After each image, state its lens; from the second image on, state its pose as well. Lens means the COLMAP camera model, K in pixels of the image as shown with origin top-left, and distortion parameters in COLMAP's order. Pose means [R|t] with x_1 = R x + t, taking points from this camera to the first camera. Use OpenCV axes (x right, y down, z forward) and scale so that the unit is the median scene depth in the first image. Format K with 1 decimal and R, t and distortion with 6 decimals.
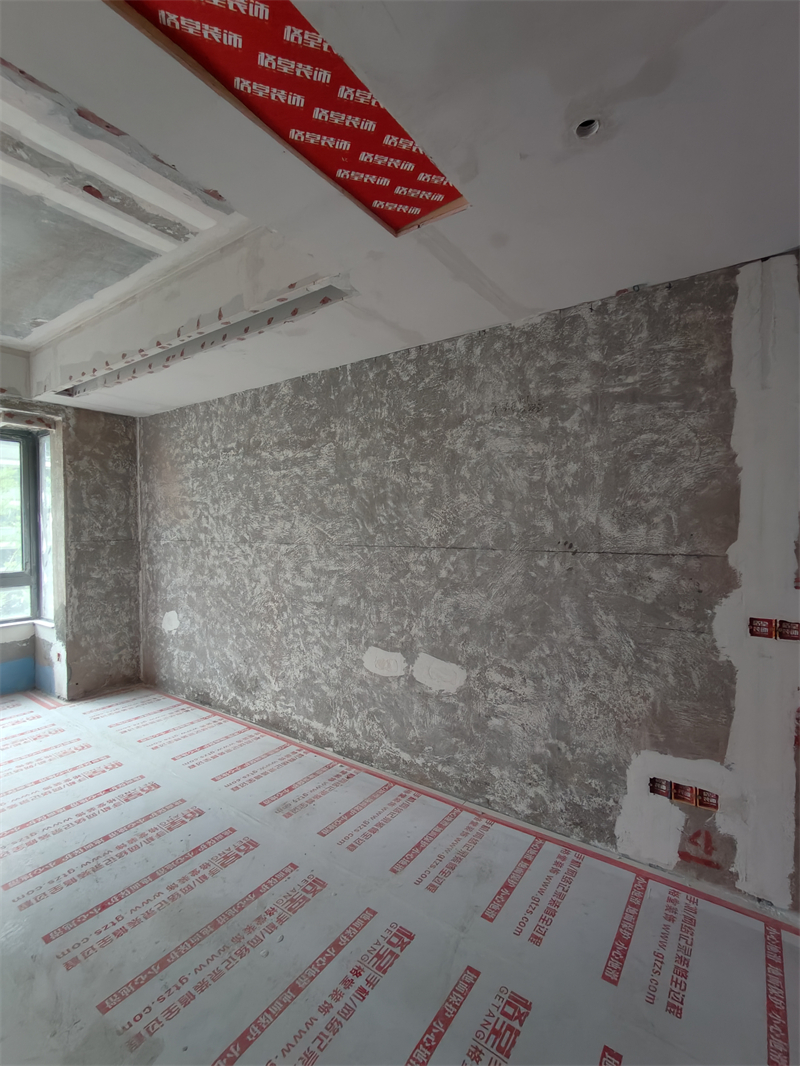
lens RADIAL K [[490.9, 0, 405.8], [0, 490.9, 533.3], [0, 0, 1]] dist [-0.004061, 0.002449]
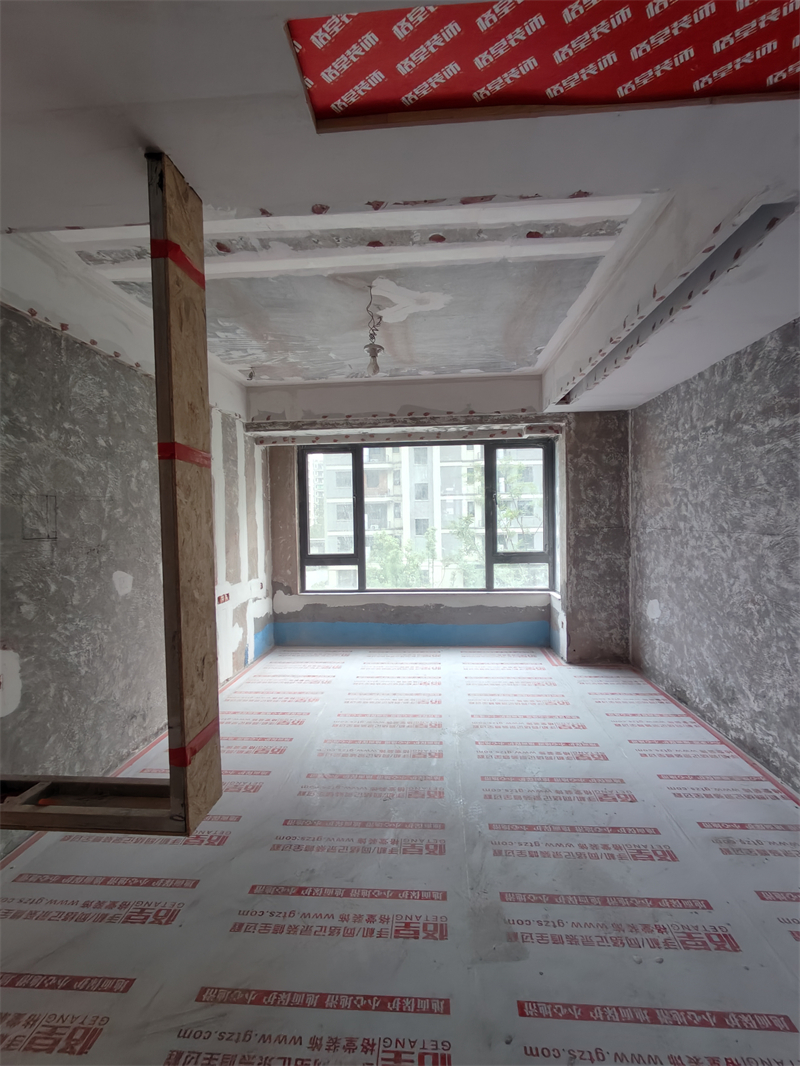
lens RADIAL K [[490.9, 0, 399.8], [0, 490.9, 531.9], [0, 0, 1]] dist [-0.004061, 0.002449]
pose [[0.524608, 0.022412, -0.851049, 0.133042], [-0.004213, 0.999710, 0.023730, -0.000132], [0.851334, -0.008864, 0.524550, 0.054615]]
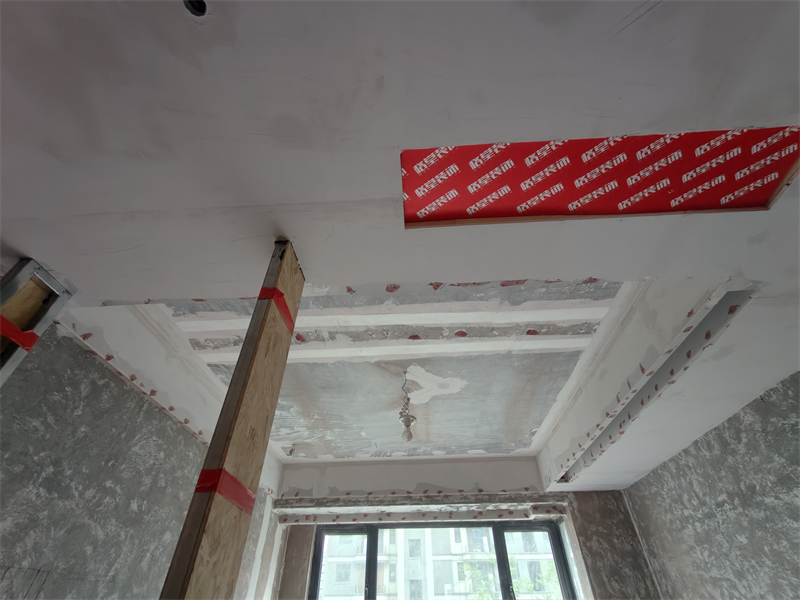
lens RADIAL K [[368.4, 0, 399.1], [0, 368.4, 292.4], [0, 0, 1]] dist [-0.004061, 0.002449]
pose [[0.530980, -0.563702, -0.632693, -0.018687], [-0.015577, 0.740022, -0.672402, 0.015741], [0.847241, 0.366887, 0.384156, 0.070078]]
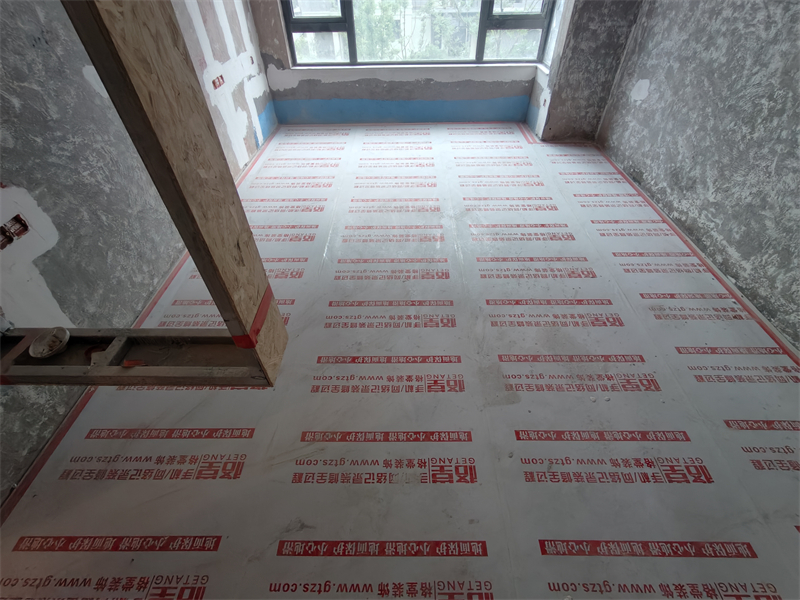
lens RADIAL K [[368.4, 0, 400.8], [0, 368.4, 308.8], [0, 0, 1]] dist [-0.004061, 0.002449]
pose [[0.574046, 0.571097, -0.586787, -0.066047], [-0.006812, 0.719928, 0.694015, -0.036390], [0.818795, -0.394400, 0.417162, 0.099787]]
